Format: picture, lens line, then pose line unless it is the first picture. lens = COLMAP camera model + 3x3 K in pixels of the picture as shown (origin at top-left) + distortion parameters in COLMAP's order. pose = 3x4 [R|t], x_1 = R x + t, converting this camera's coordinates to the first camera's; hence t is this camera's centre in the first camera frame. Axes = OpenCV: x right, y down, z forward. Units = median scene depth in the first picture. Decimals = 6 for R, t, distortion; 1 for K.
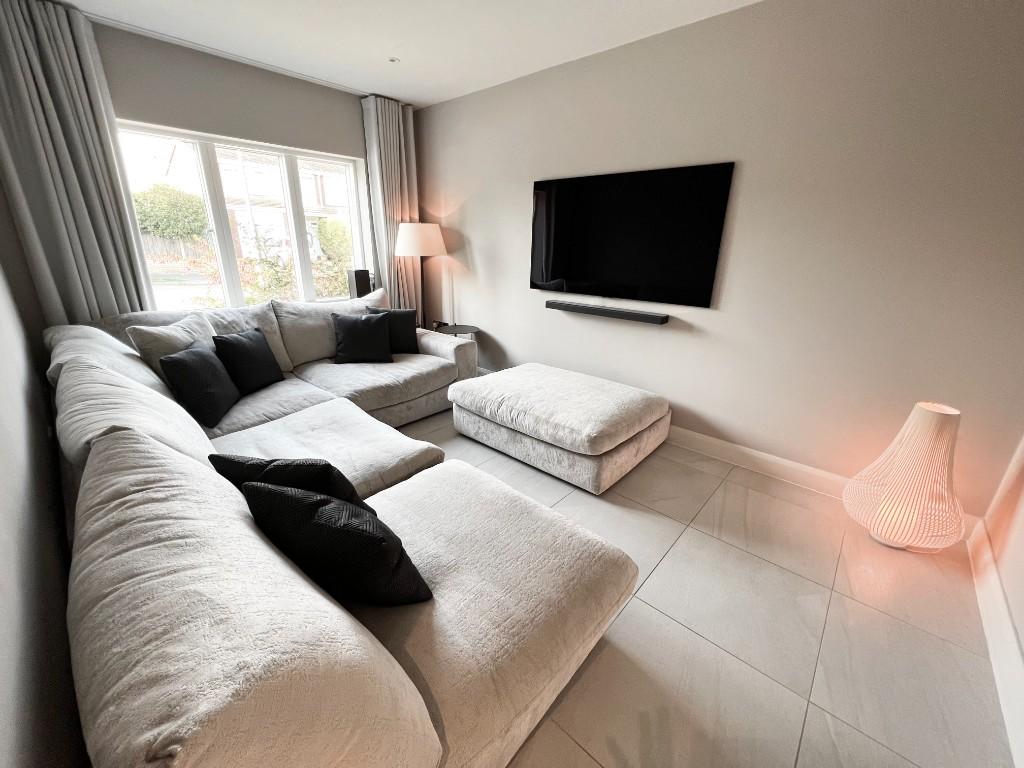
lens RADIAL K [[411.5, 0, 509.5], [0, 411.5, 382.4], [0, 0, 1]] dist [-0.003541, 0.000932]
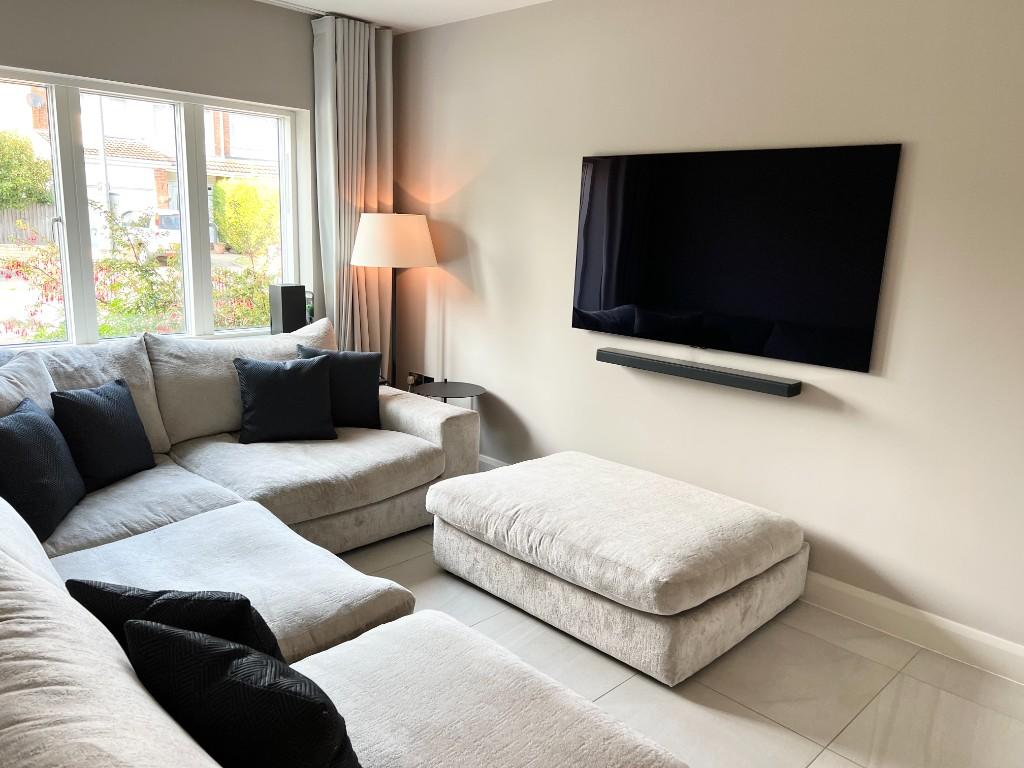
lens RADIAL K [[791.3, 0, 515.7], [0, 791.3, 385.6], [0, 0, 1]] dist [0.061609, -0.084955]
pose [[0.998520, 0.032933, -0.043279, 0.024985], [-0.037815, 0.992376, -0.117305, -0.007170], [0.039086, 0.118768, 0.992152, -0.161316]]
